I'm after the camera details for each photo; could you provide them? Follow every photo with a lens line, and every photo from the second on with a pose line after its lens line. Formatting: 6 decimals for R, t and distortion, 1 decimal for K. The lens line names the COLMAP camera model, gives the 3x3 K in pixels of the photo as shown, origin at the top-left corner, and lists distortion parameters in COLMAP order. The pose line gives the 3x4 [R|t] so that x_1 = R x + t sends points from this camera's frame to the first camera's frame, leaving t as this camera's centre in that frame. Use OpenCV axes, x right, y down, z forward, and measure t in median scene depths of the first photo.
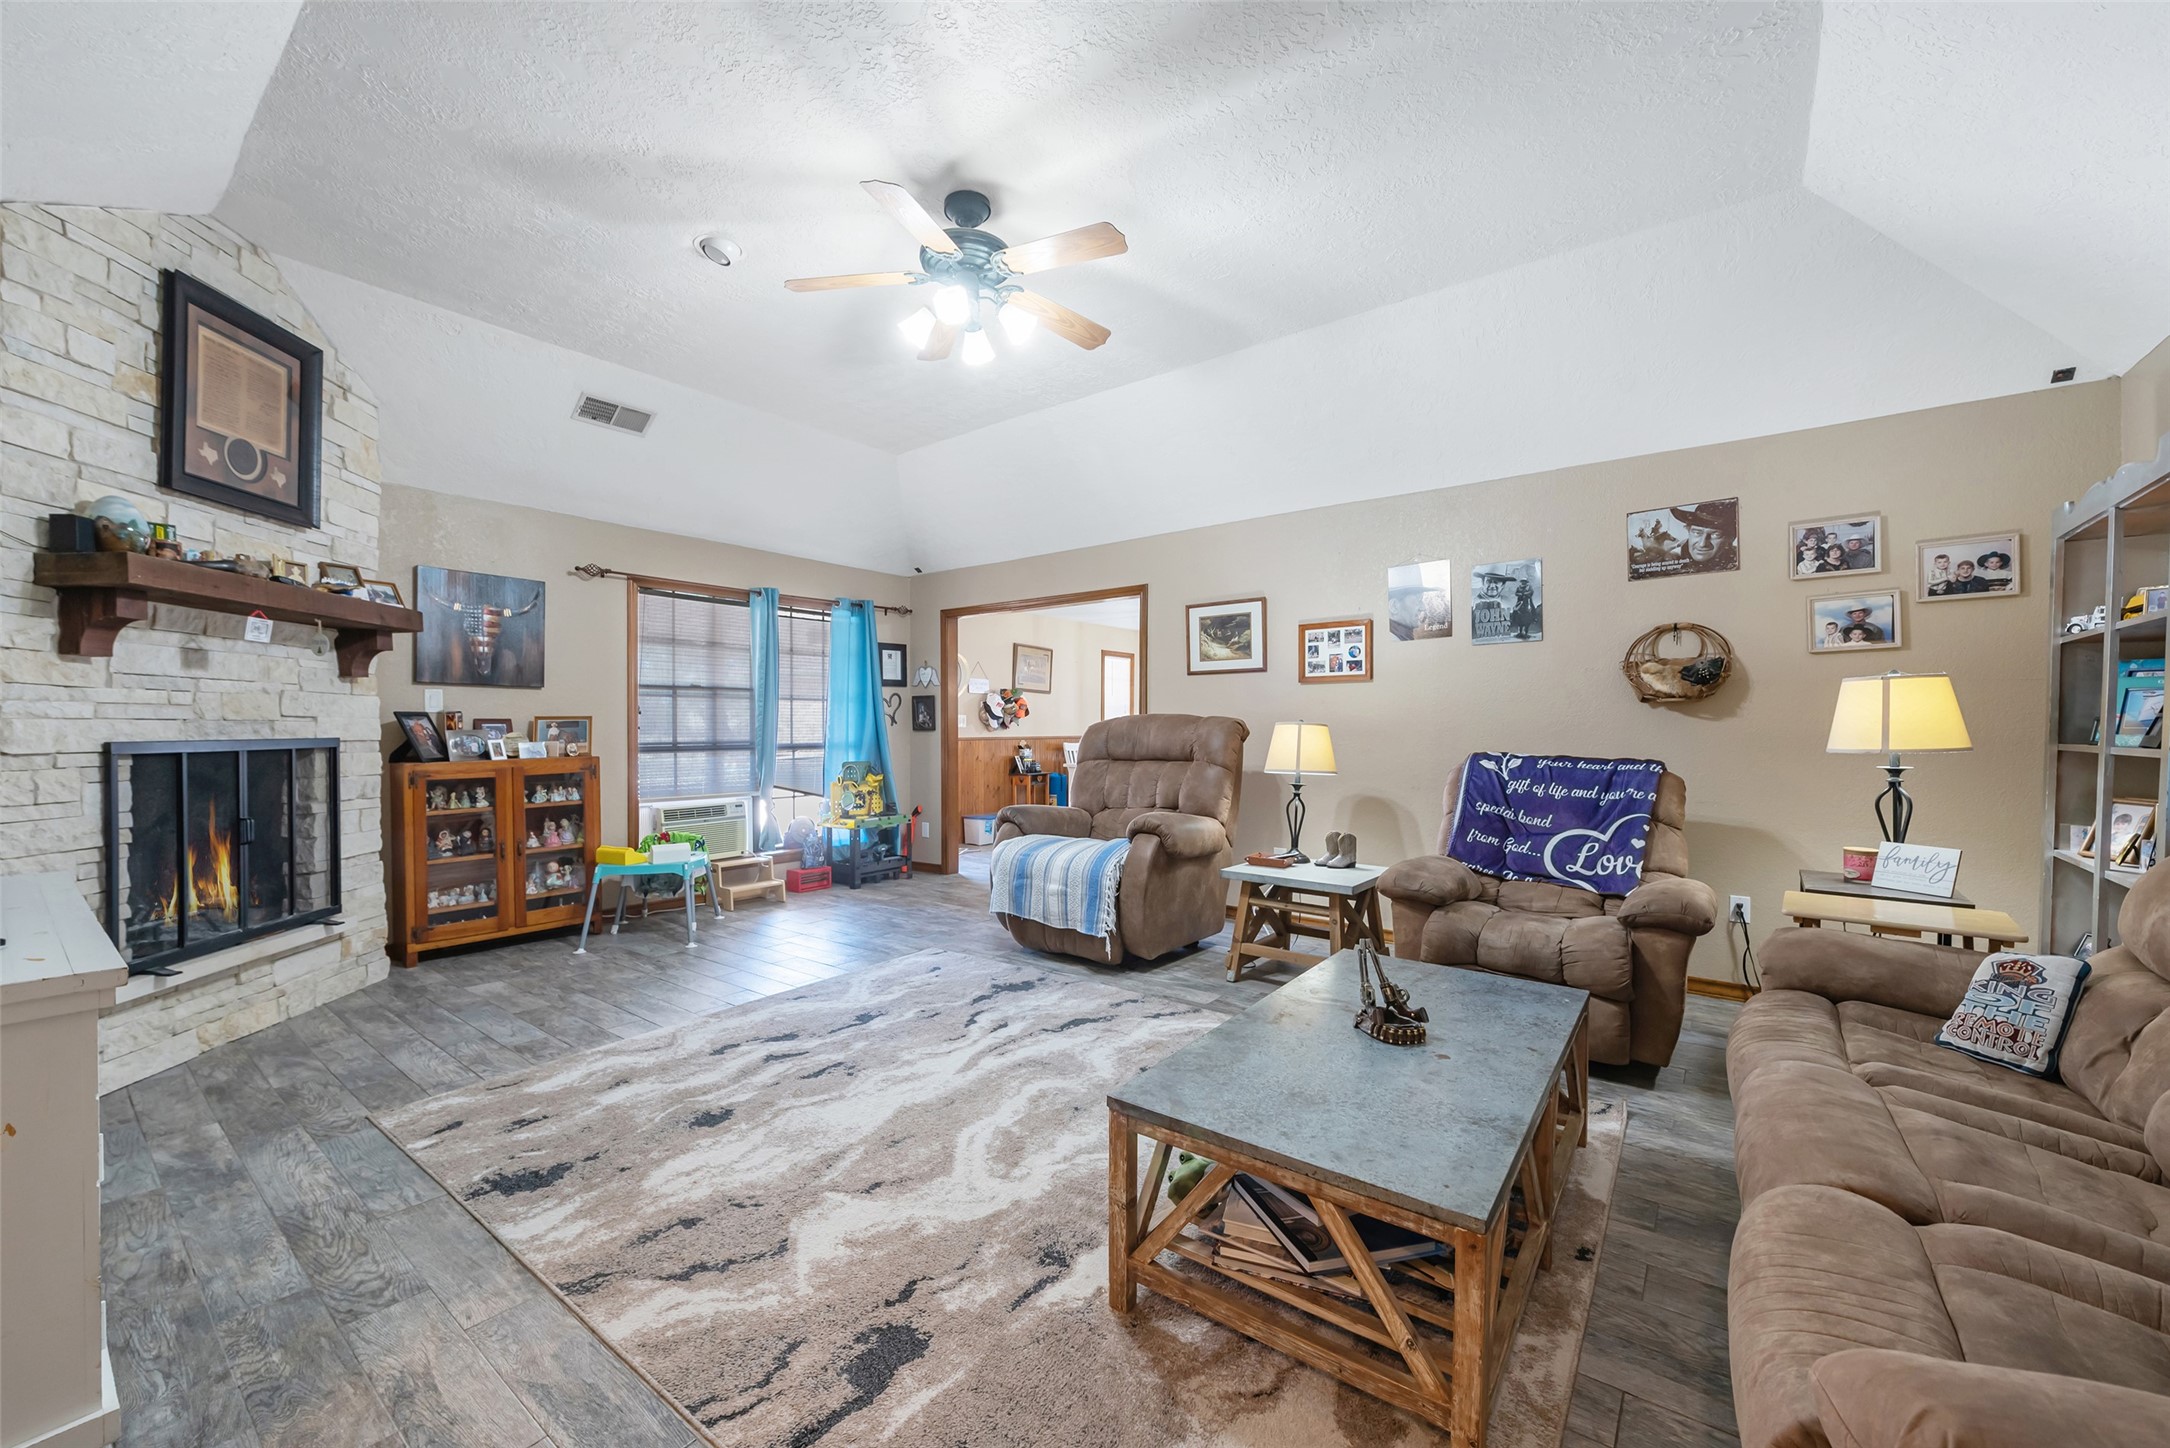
lens RADIAL K [[850.3, 0, 1065.2], [0, 850.3, 736.6], [0, 0, 1]] dist [-0.001224, -0.000363]
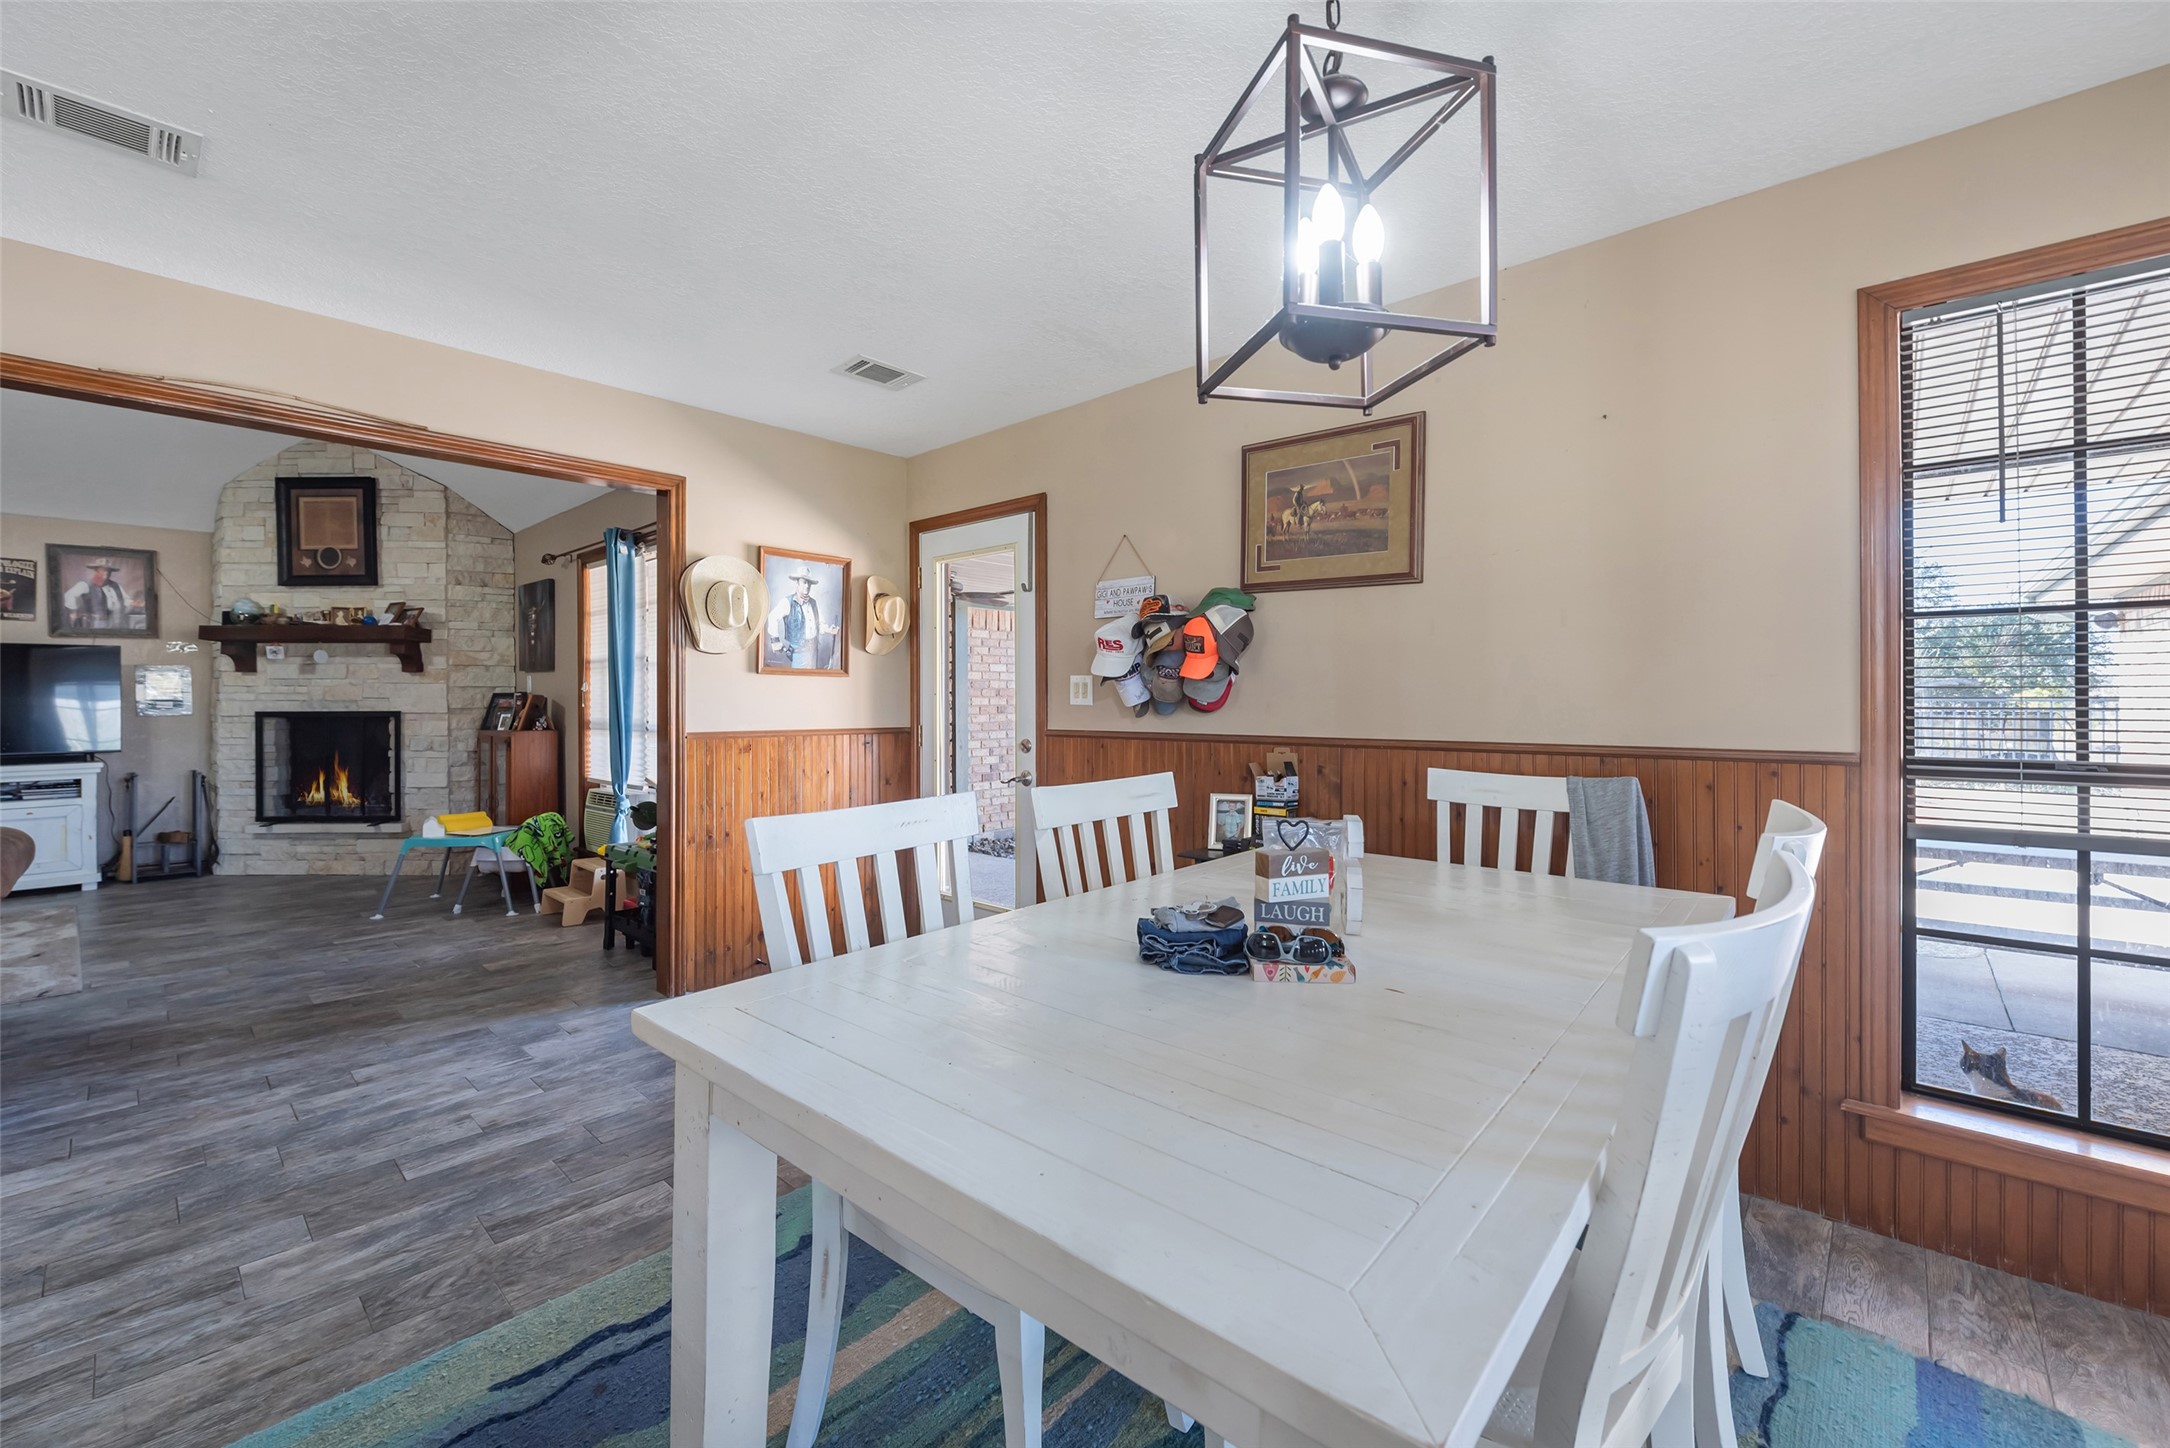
lens RADIAL K [[857.4, 0, 1088.3], [0, 857.4, 690.6], [0, 0, 1]] dist [-0.000145, -0.006394]
pose [[-0.064293, -0.009987, -0.997881, 0.756487], [-0.009581, 0.999910, -0.009390, -0.038423], [0.997885, 0.008957, -0.064383, 2.727547]]
